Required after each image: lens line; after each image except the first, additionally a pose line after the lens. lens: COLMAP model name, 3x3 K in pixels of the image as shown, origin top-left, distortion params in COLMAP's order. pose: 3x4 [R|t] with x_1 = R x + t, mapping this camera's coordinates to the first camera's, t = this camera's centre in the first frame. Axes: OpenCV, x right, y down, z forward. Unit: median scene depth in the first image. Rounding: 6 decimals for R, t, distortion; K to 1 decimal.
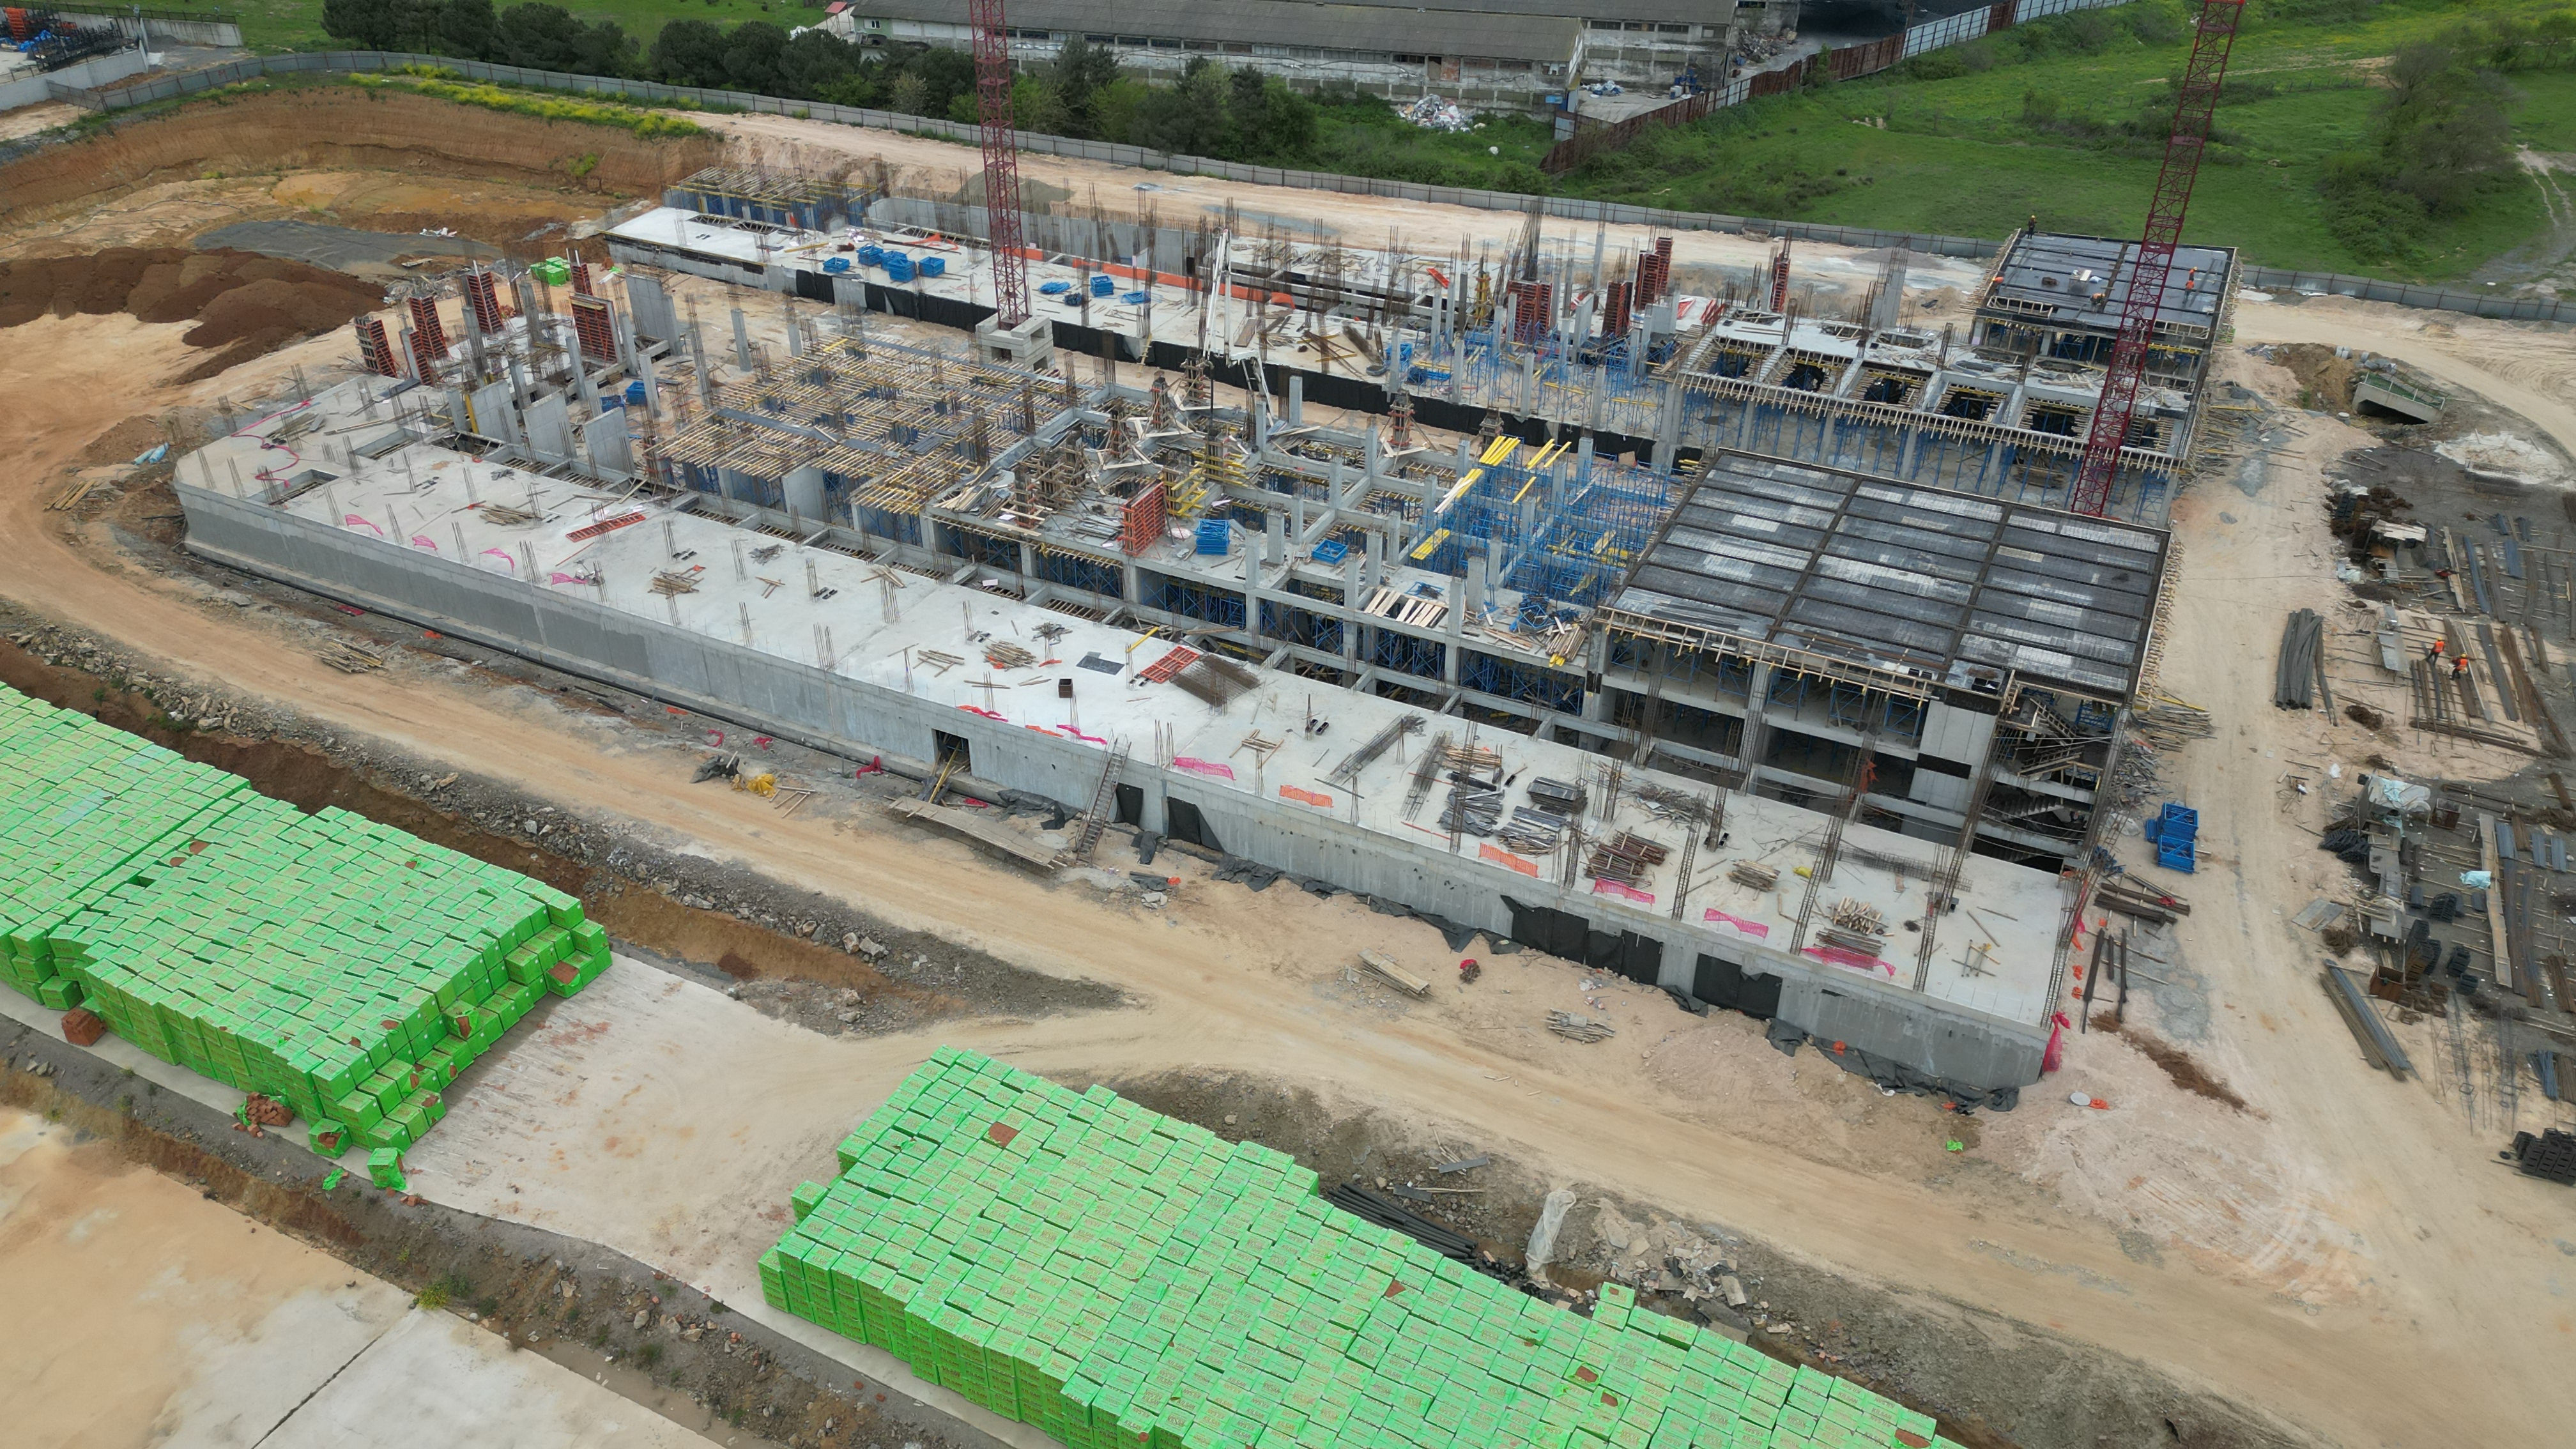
lens RADIAL K [[1854.9, 0, 1288.0], [0, 1854.9, 724.5], [0, 0, 1]] dist [0.074615, -0.080085]
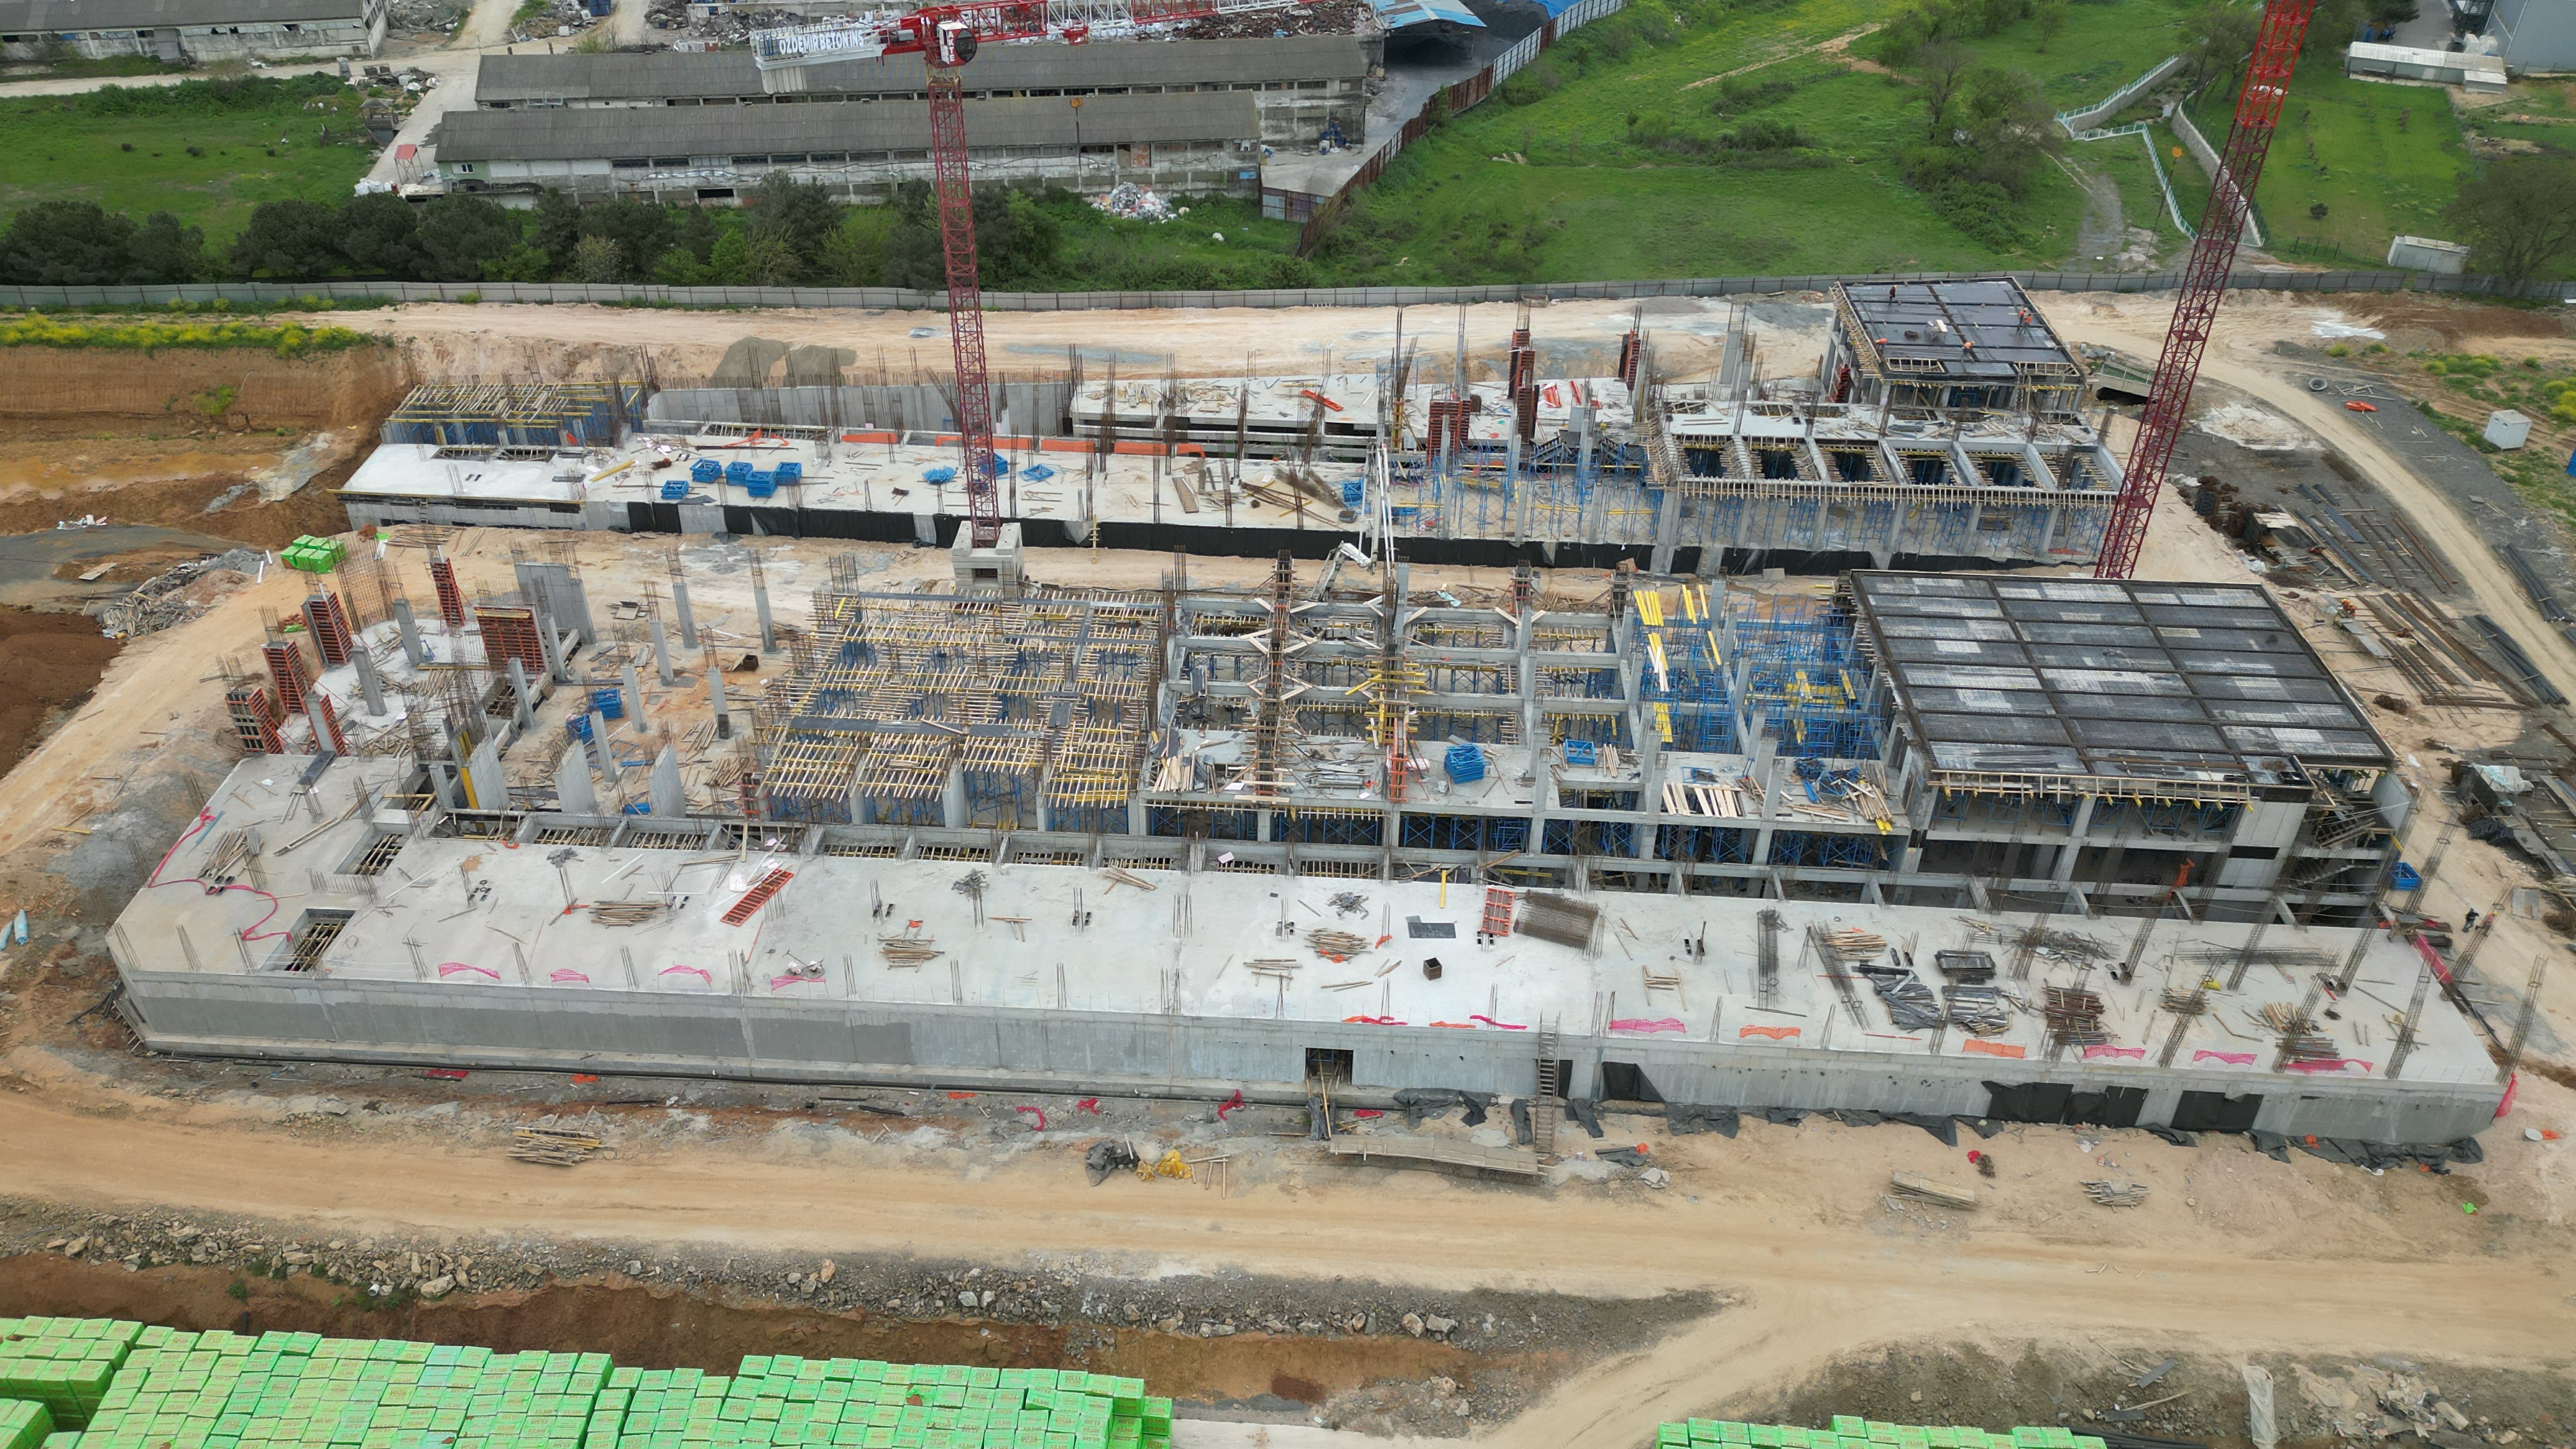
lens RADIAL K [[1854.9, 0, 1288.0], [0, 1854.9, 724.5], [0, 0, 1]] dist [0.074615, -0.080085]
pose [[0.916620, -0.214339, 0.337441, -0.440674], [0.206243, 0.976652, 0.060125, -0.195979], [-0.342450, 0.014483, 0.939424, 0.125672]]
